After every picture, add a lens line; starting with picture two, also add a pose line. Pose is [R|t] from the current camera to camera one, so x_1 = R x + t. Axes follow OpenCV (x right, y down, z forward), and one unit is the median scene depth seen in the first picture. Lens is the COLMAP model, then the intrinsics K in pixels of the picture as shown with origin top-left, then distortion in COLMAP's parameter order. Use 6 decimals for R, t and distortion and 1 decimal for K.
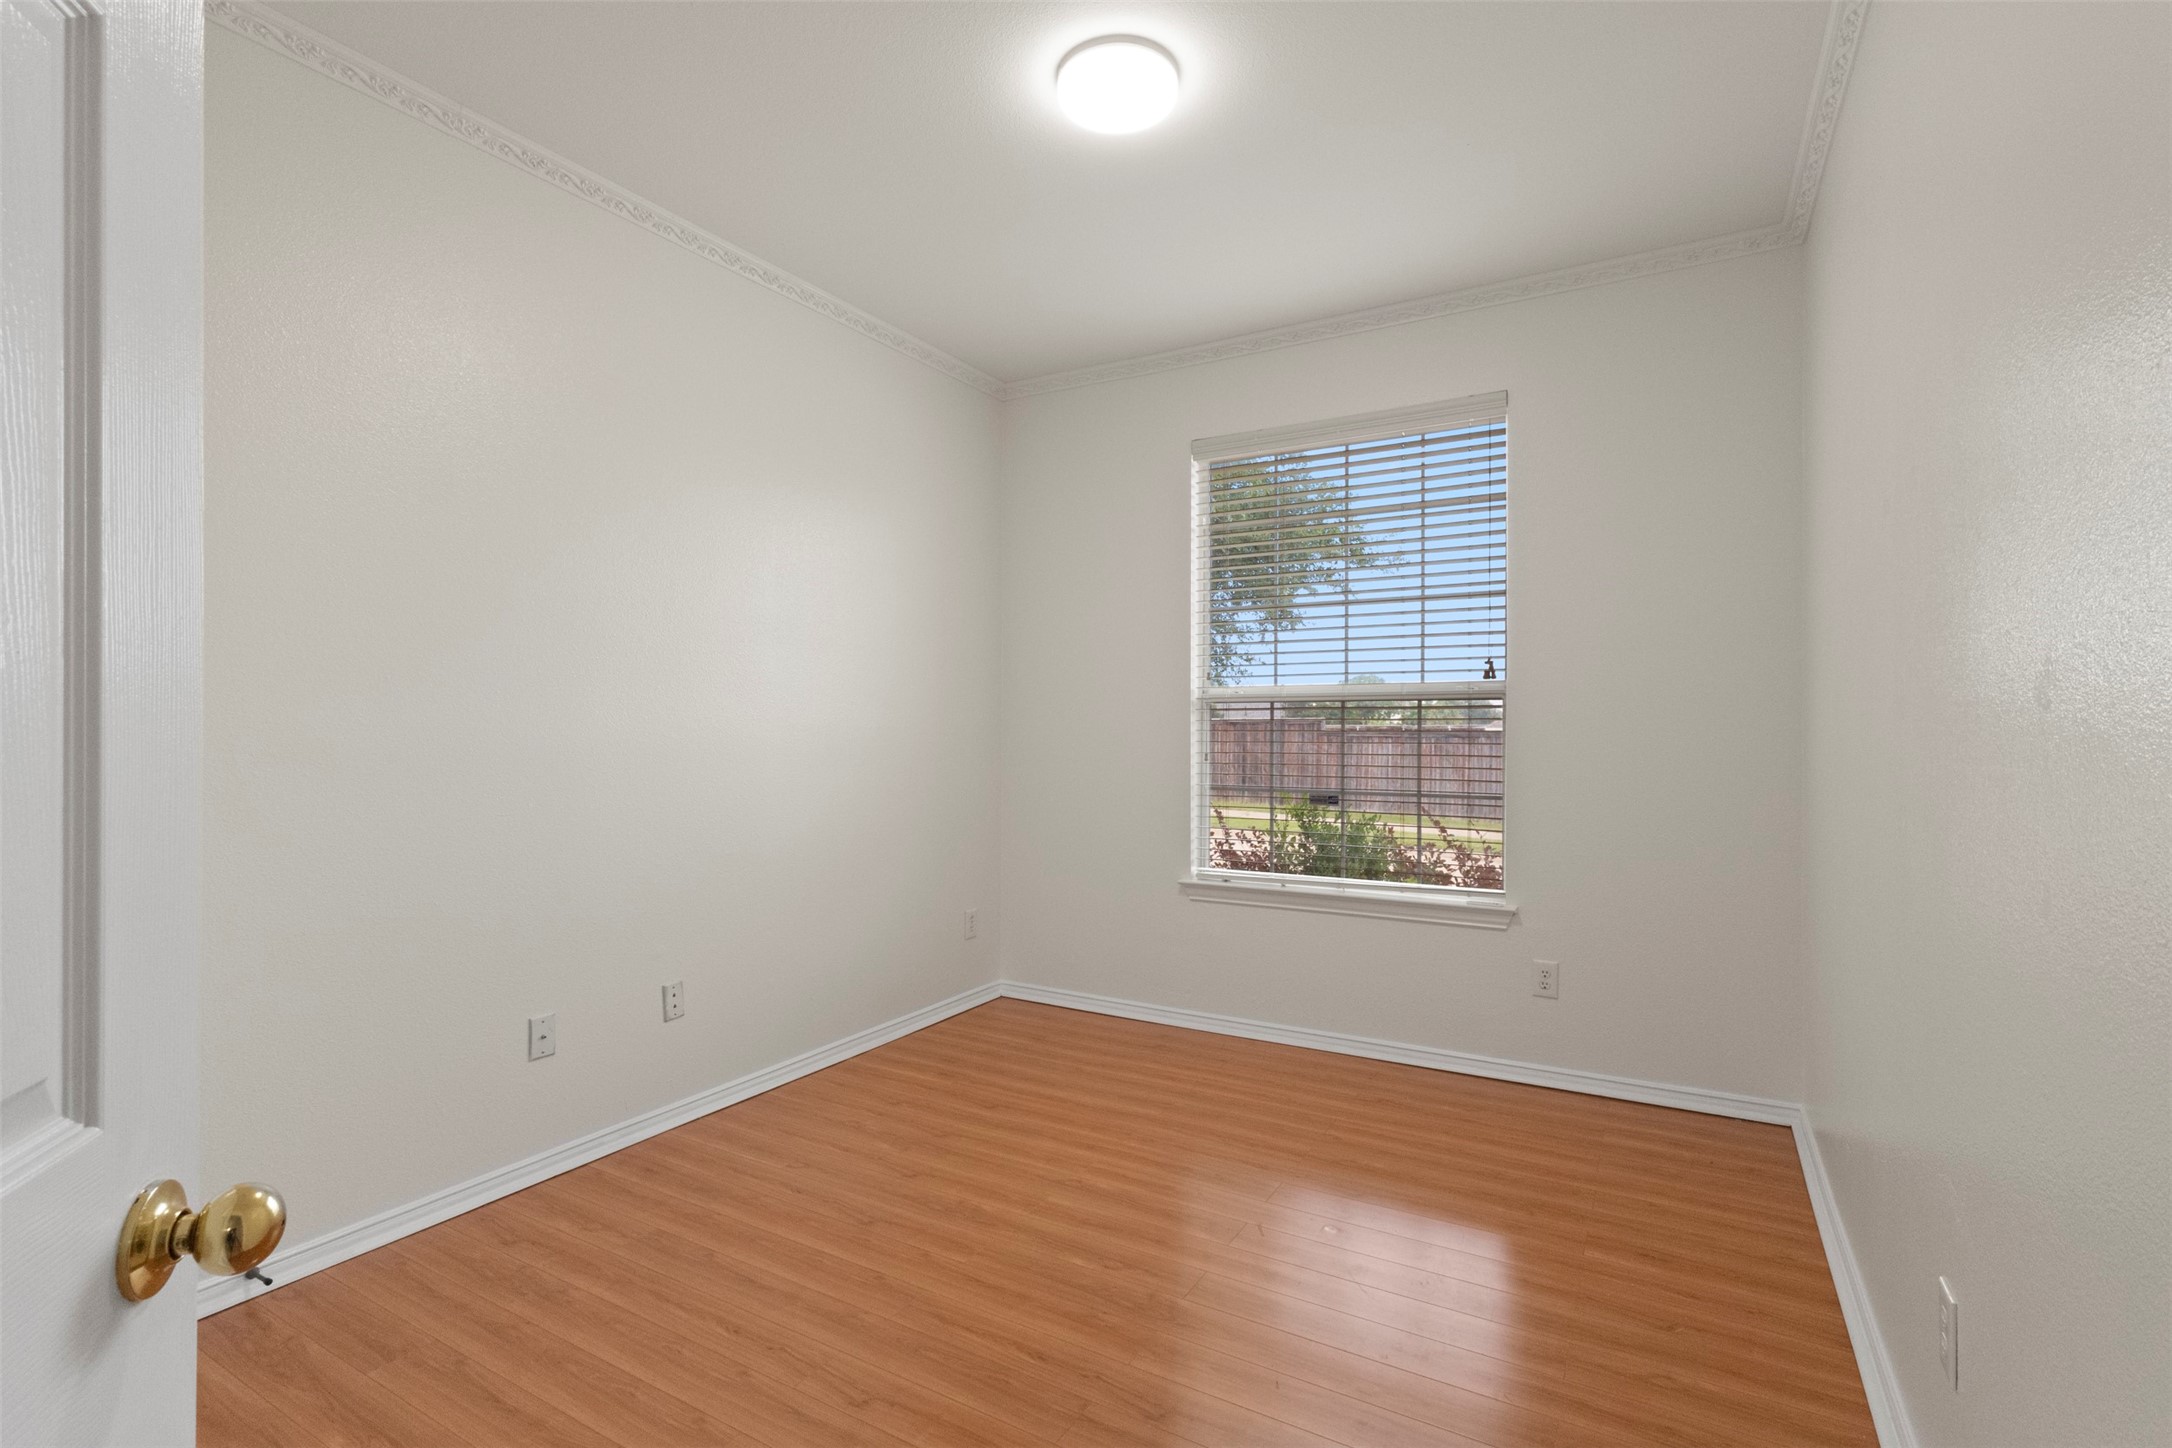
lens RADIAL K [[1000.6, 0, 1074.0], [0, 1000.6, 719.0], [0, 0, 1]] dist [0.001300, 0.000870]
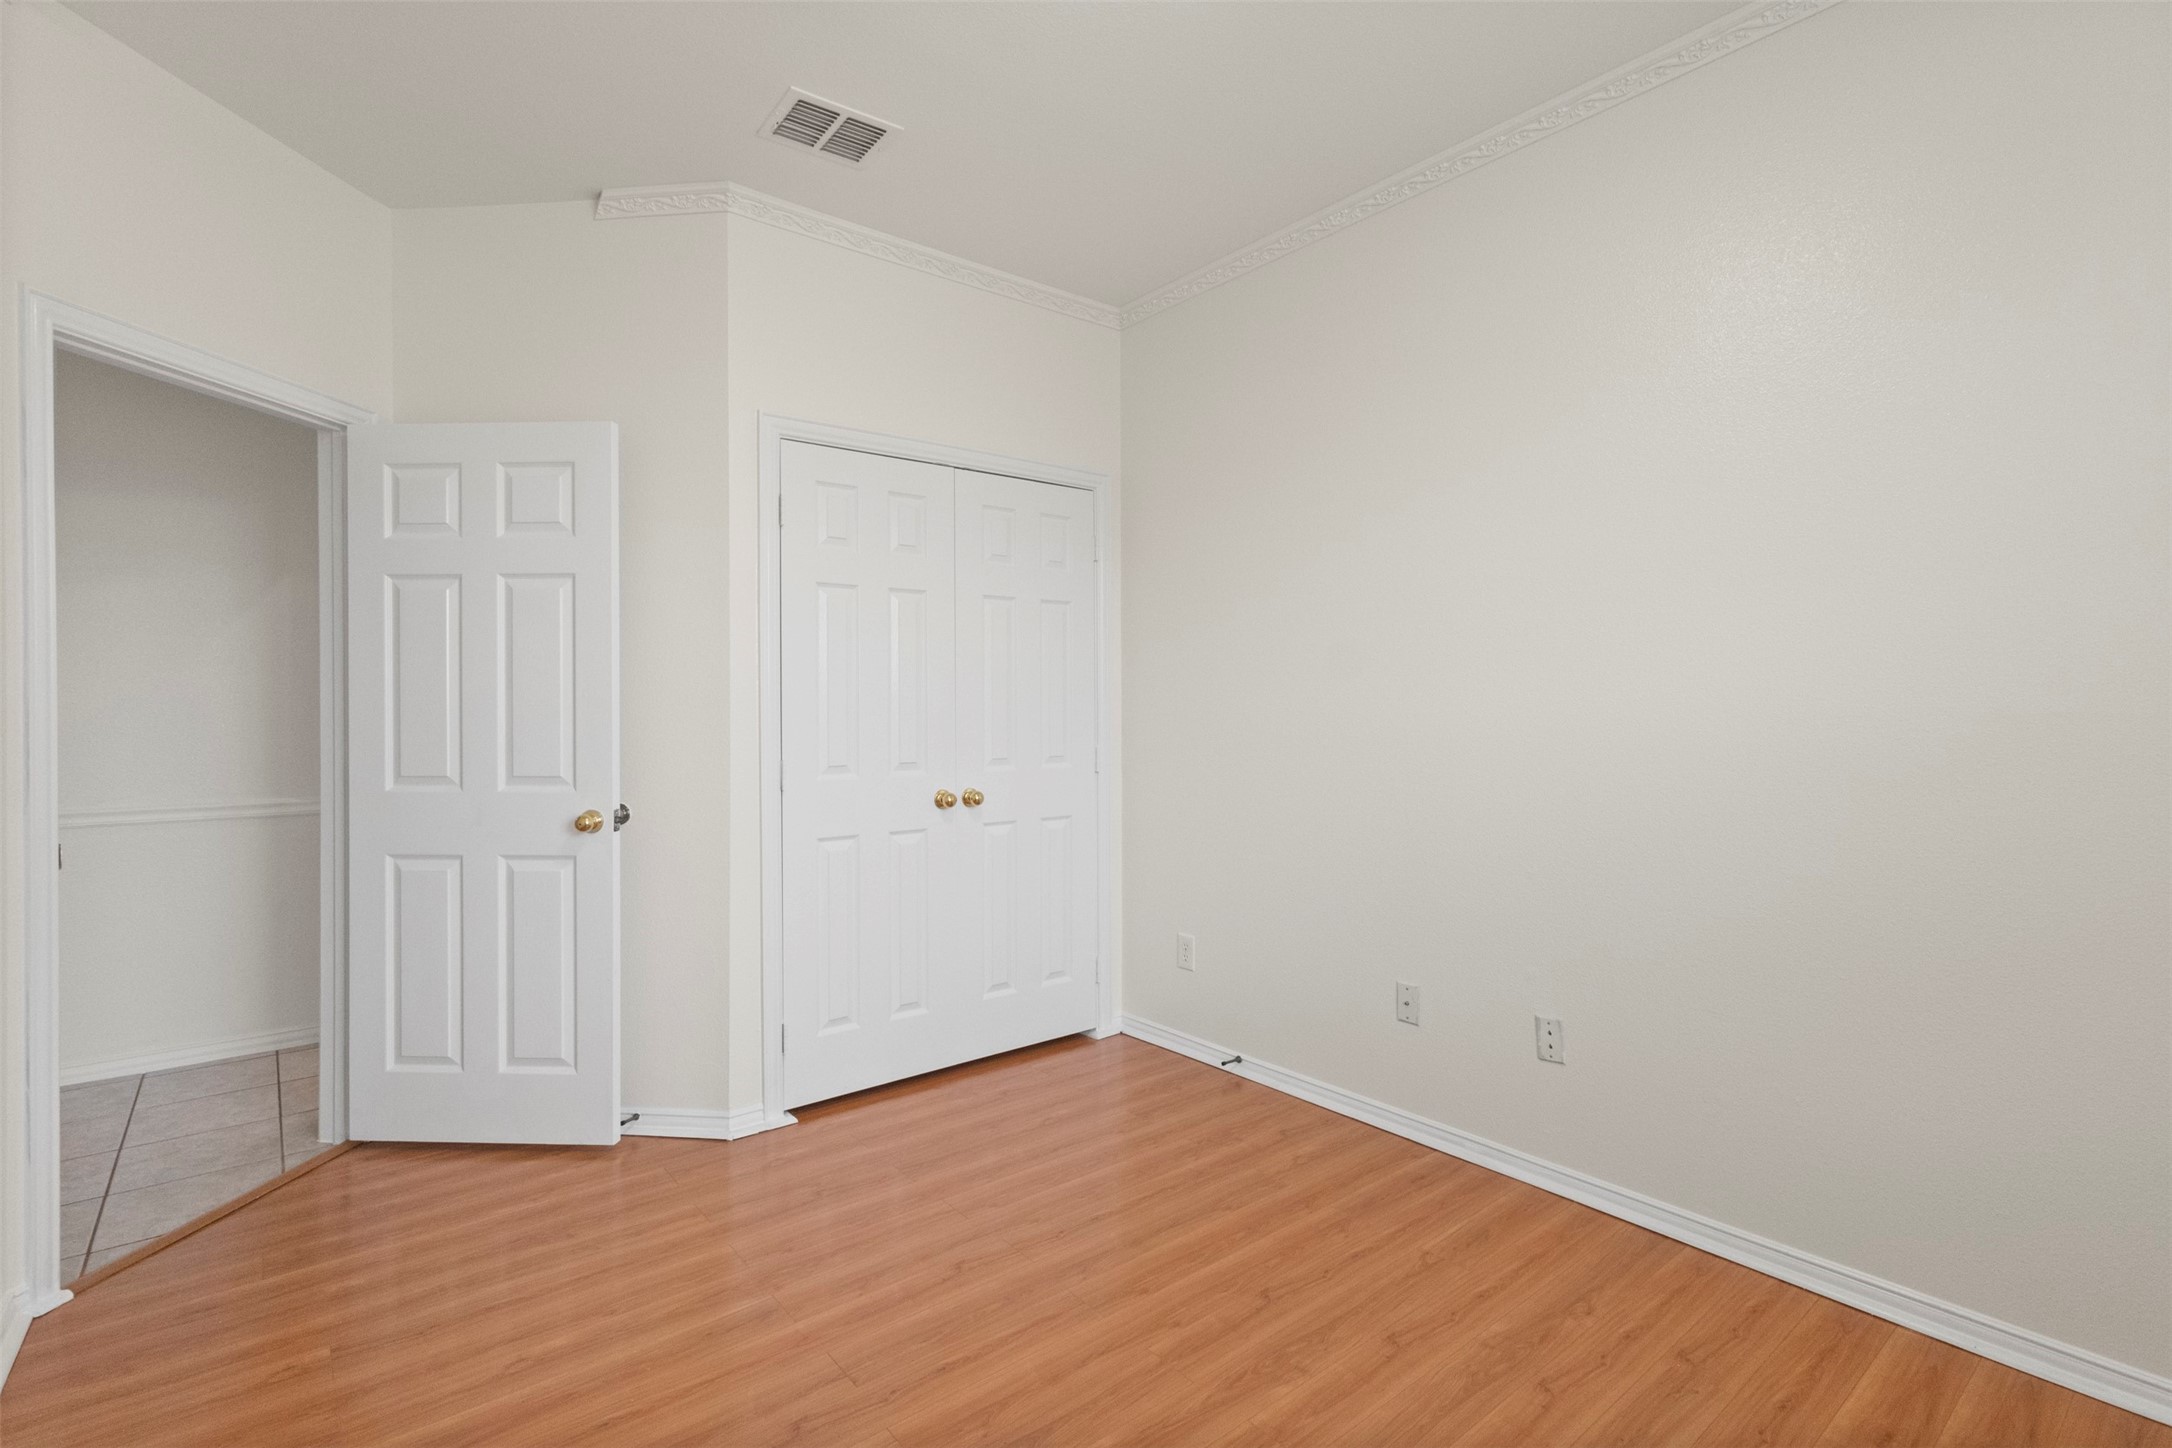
lens RADIAL K [[1000.6, 0, 1086.6], [0, 1000.6, 719.3], [0, 0, 1]] dist [0.001300, 0.000870]
pose [[-0.340260, 0.004469, -0.940321, 0.577809], [0.006114, 0.999978, 0.002540, 0.010112], [0.940311, -0.004885, -0.340280, 1.030915]]
